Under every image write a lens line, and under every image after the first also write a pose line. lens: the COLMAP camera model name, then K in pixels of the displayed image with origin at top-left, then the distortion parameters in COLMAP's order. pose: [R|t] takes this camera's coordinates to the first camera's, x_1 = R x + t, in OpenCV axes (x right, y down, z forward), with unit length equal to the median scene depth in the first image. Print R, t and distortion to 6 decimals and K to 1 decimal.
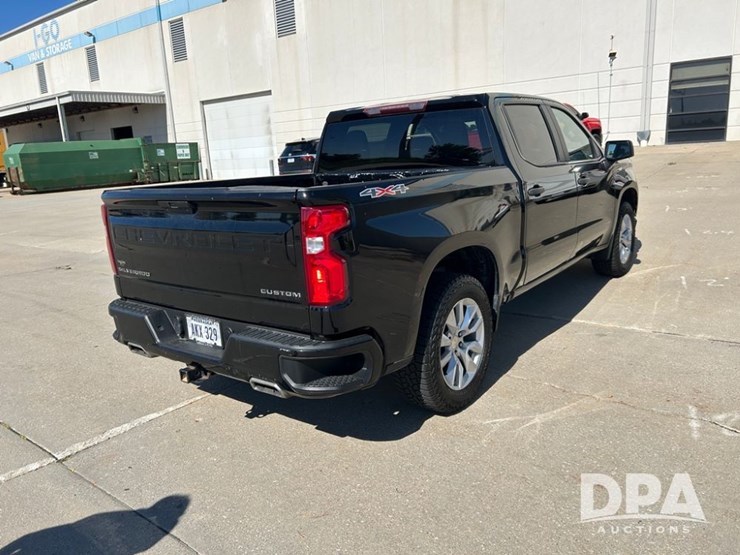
lens RADIAL K [[559.5, 0, 371.9], [0, 559.5, 274.7], [0, 0, 1]] dist [0.051693, -0.050746]
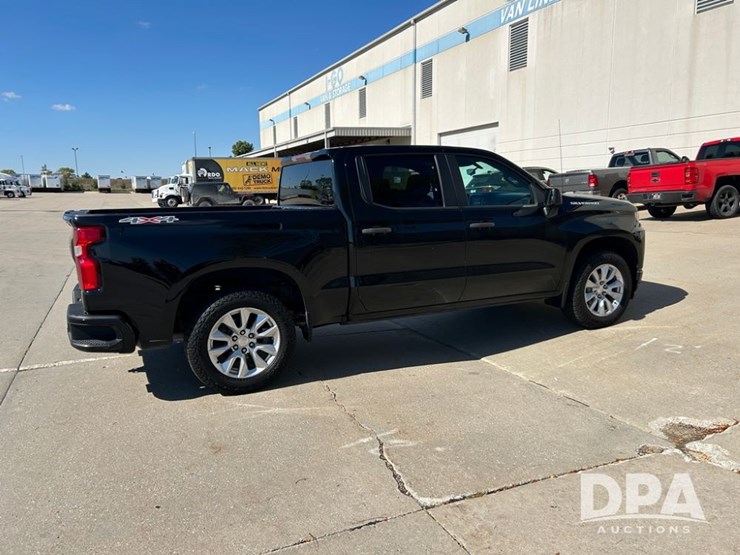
lens RADIAL K [[559.5, 0, 370.1], [0, 559.5, 279.7], [0, 0, 1]] dist [0.051693, -0.050746]
pose [[0.884541, 0.108415, -0.453688, 0.107125], [-0.125467, 0.992069, -0.007550, -0.005056], [0.449272, 0.063602, 0.891128, -0.002764]]
